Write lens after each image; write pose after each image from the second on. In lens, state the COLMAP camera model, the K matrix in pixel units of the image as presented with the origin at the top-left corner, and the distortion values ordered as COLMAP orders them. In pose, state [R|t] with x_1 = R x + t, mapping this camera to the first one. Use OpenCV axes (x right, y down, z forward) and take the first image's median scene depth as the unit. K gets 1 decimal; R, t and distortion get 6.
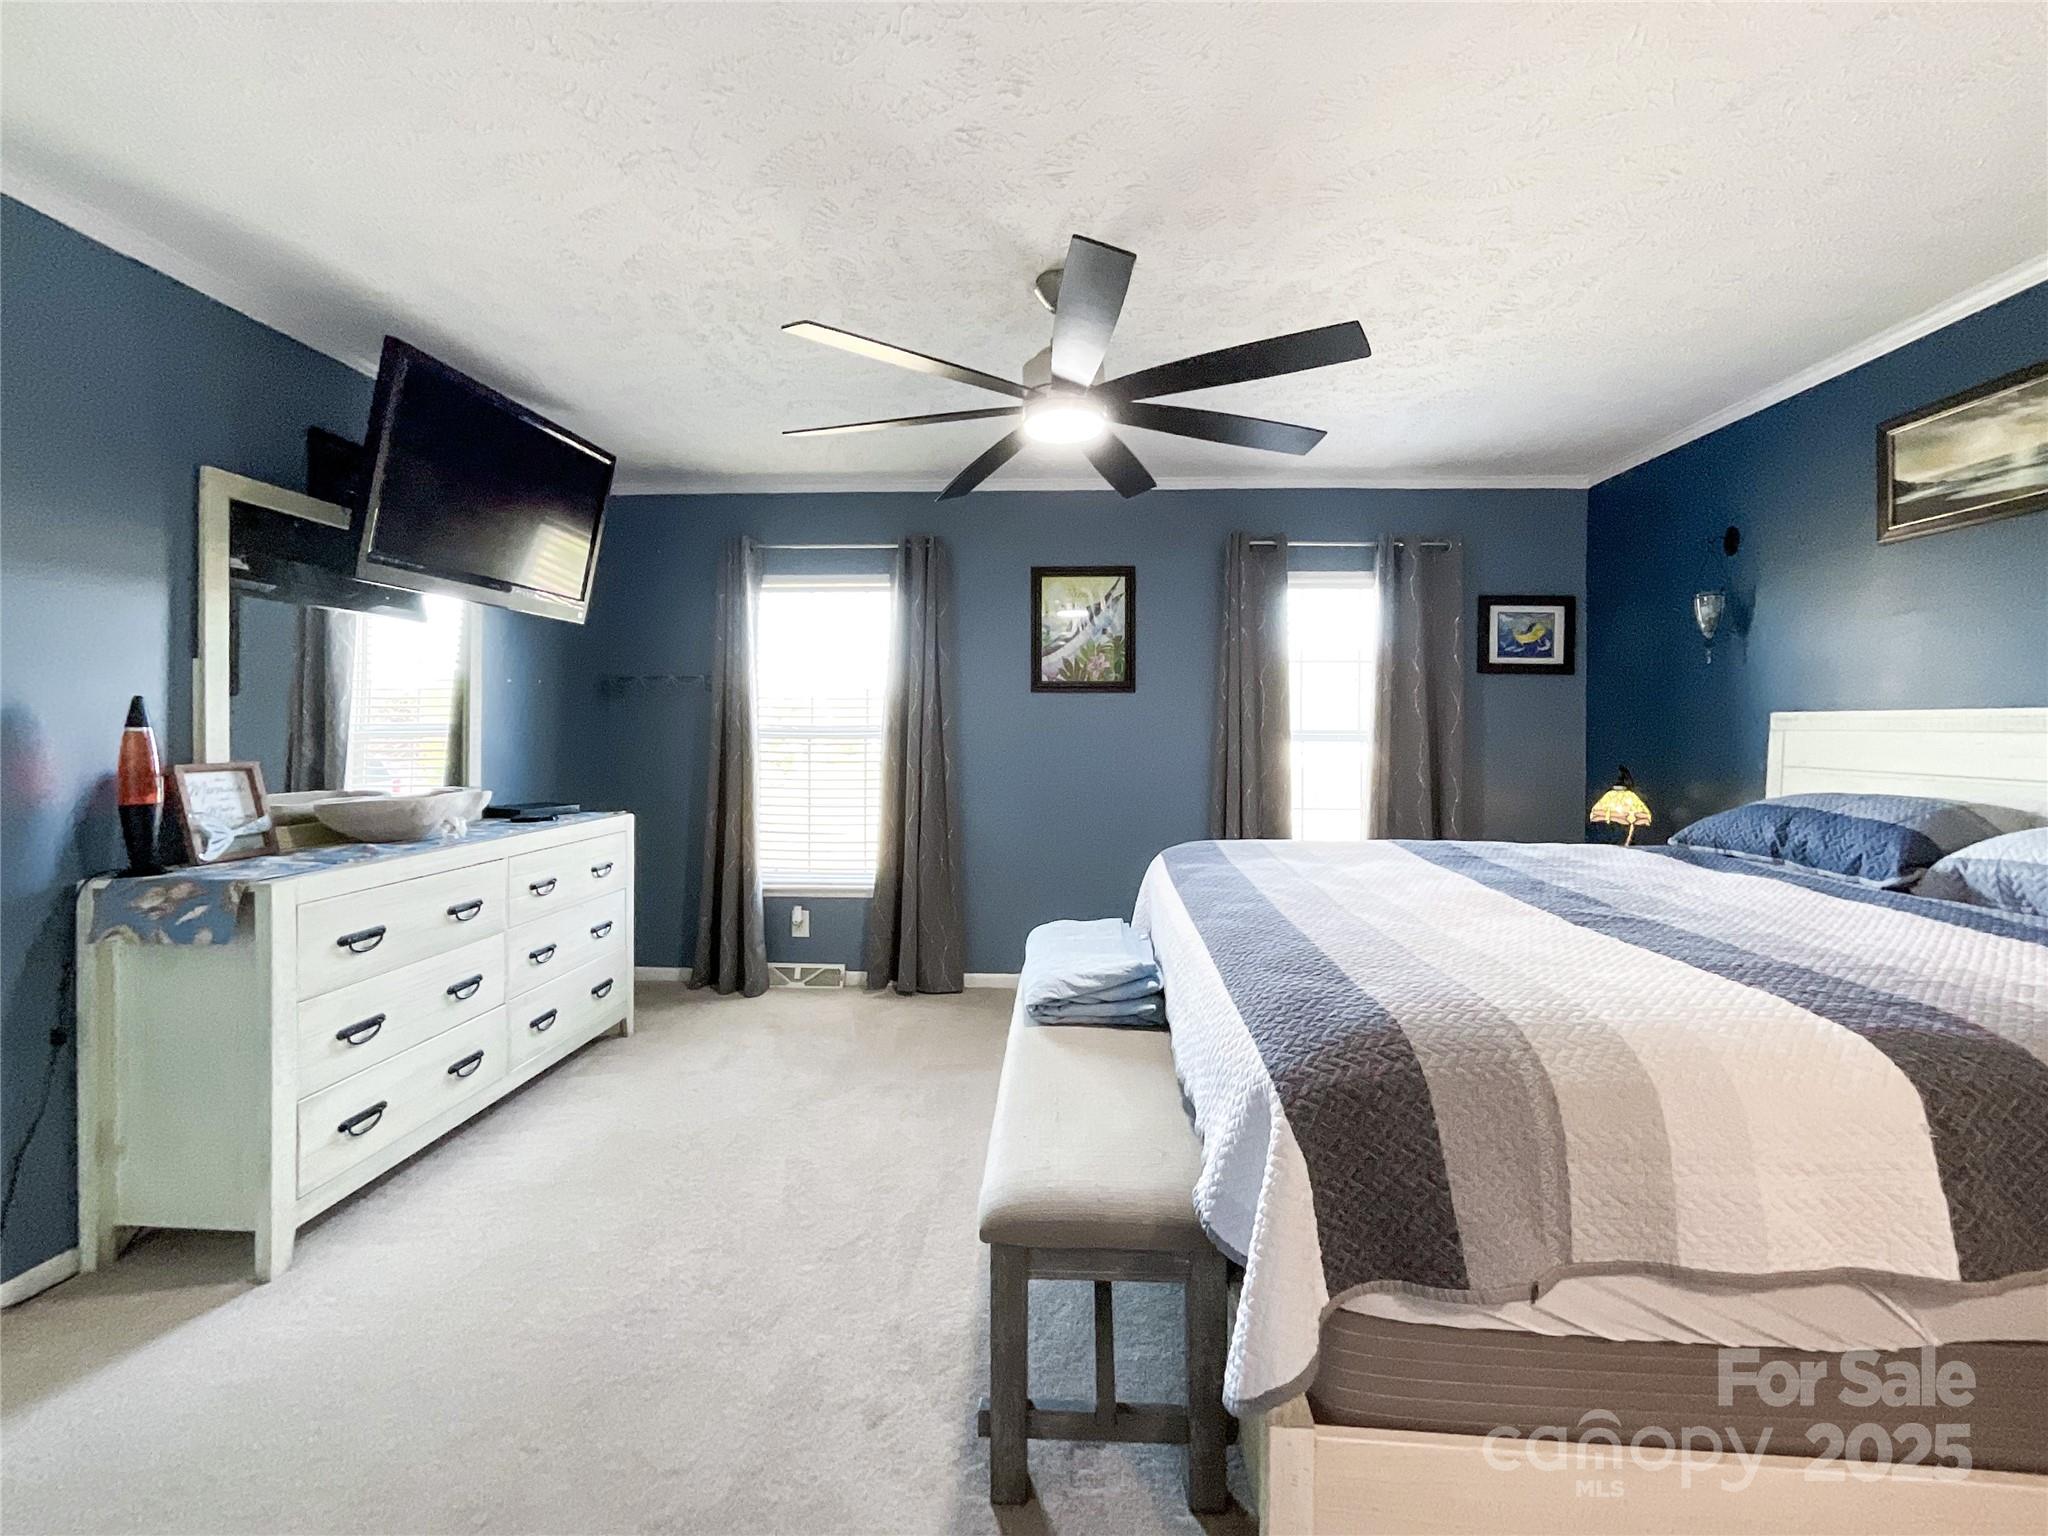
lens RADIAL K [[858.7, 0, 1037.0], [0, 858.7, 768.3], [0, 0, 1]] dist [-0.022649, 0.007311]
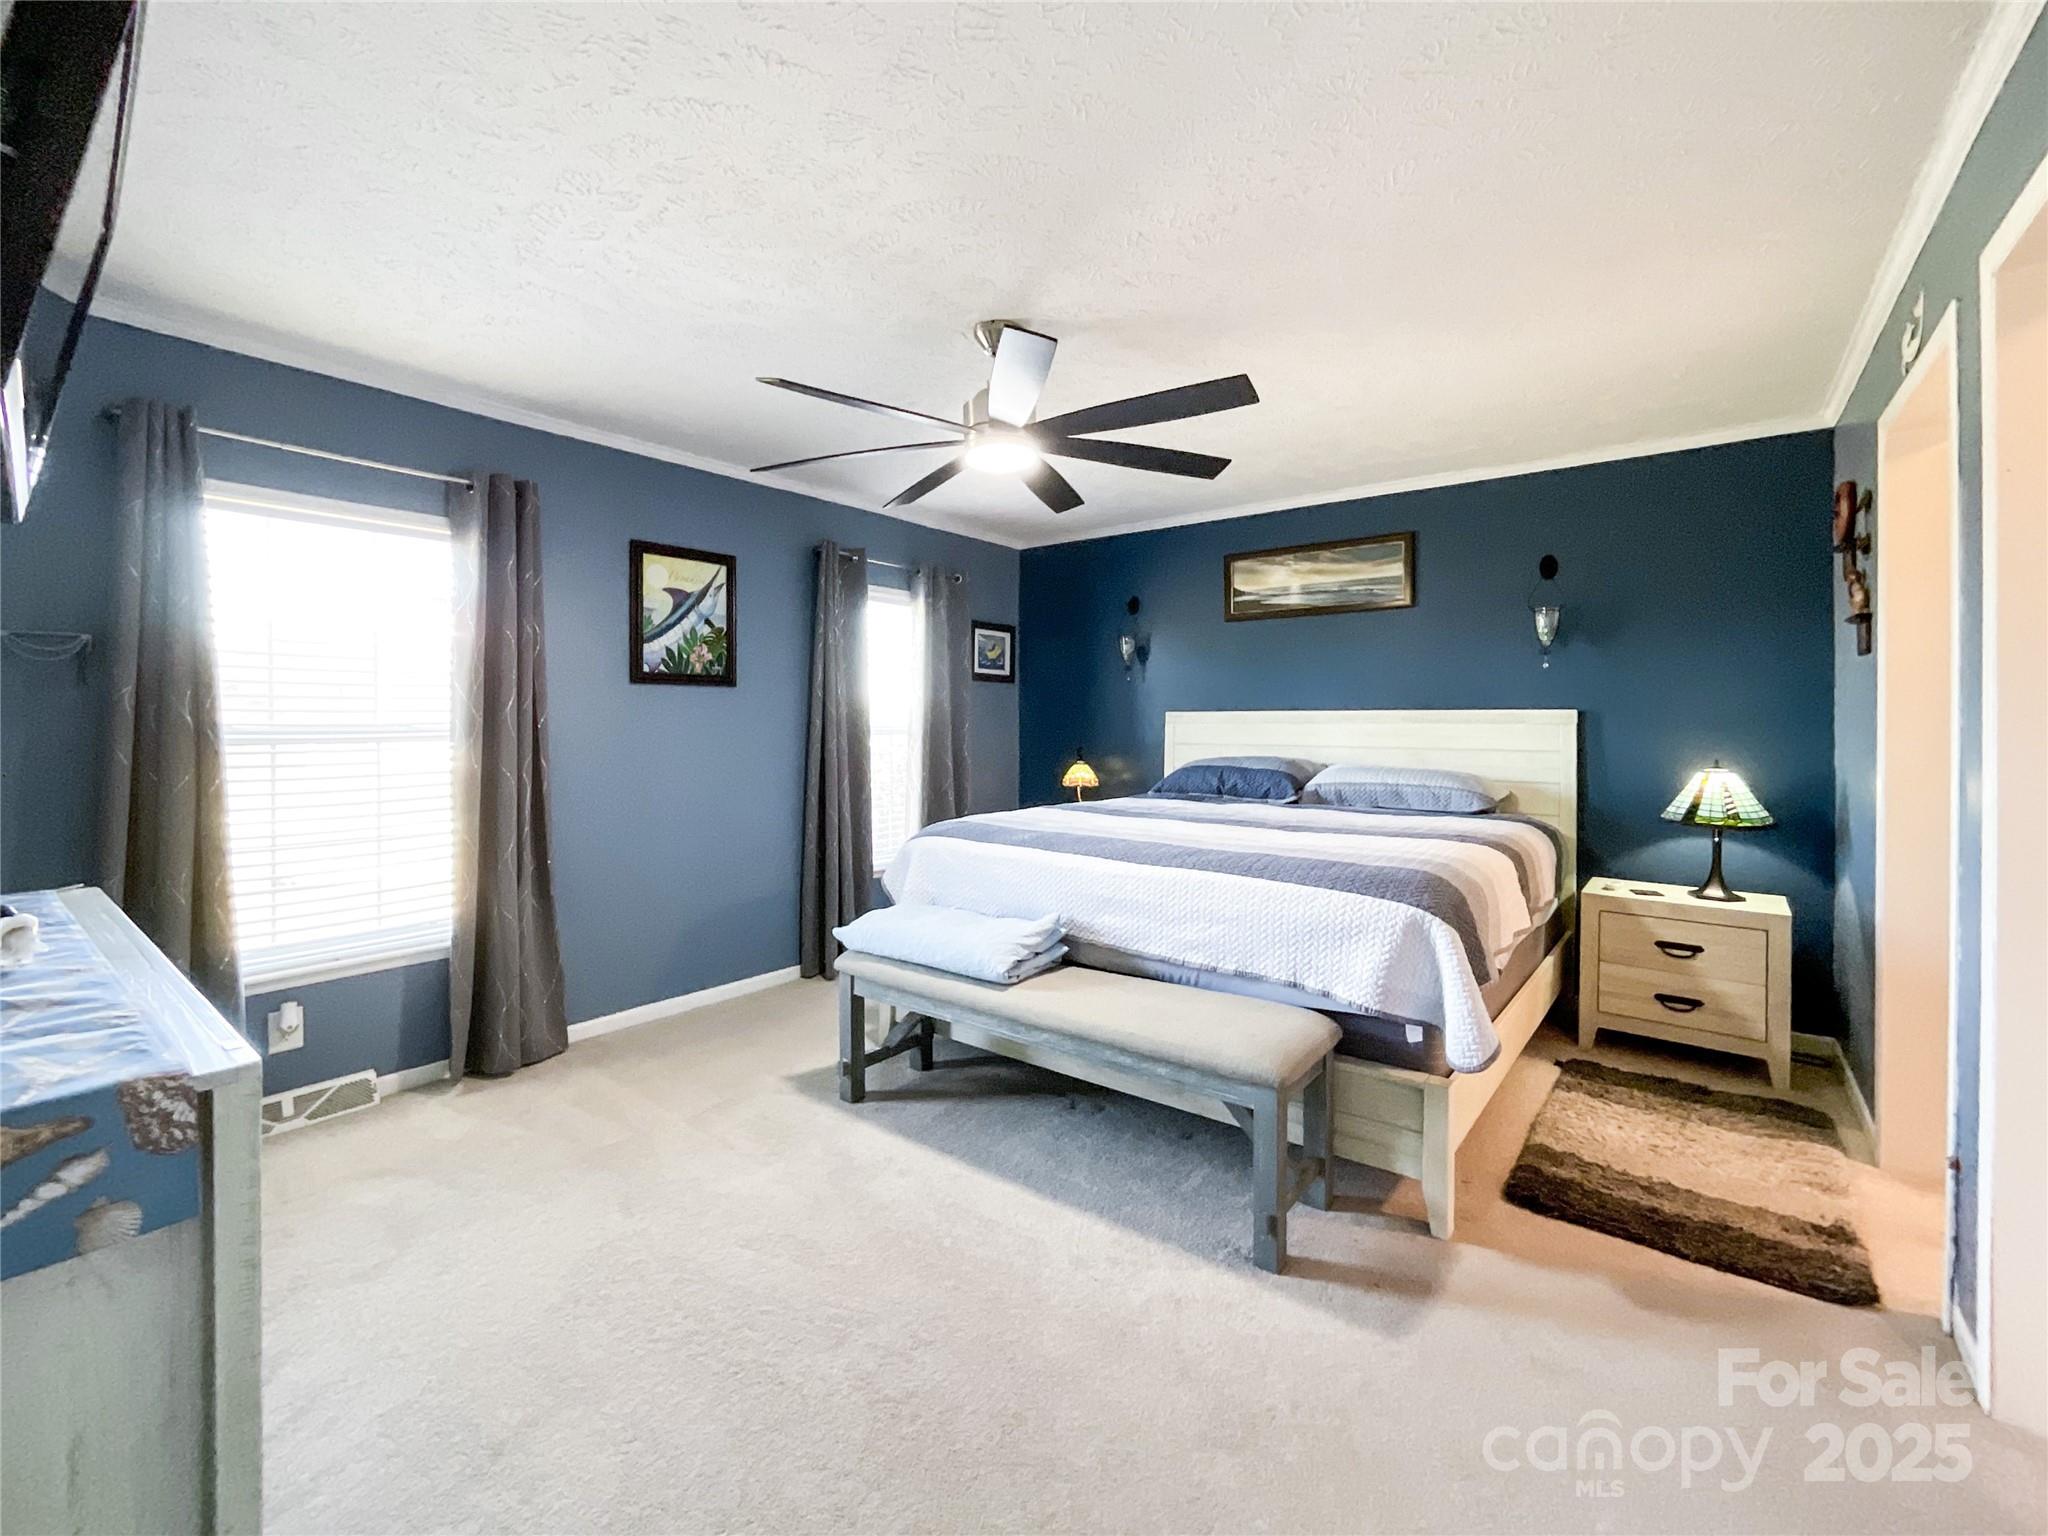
lens RADIAL K [[858.7, 0, 1034.1], [0, 858.7, 766.1], [0, 0, 1]] dist [-0.022649, 0.007311]
pose [[0.573072, -0.045520, 0.818240, -0.498392], [0.043452, 0.998739, 0.025129, -0.009575], [-0.818353, 0.021153, 0.574327, 0.178333]]
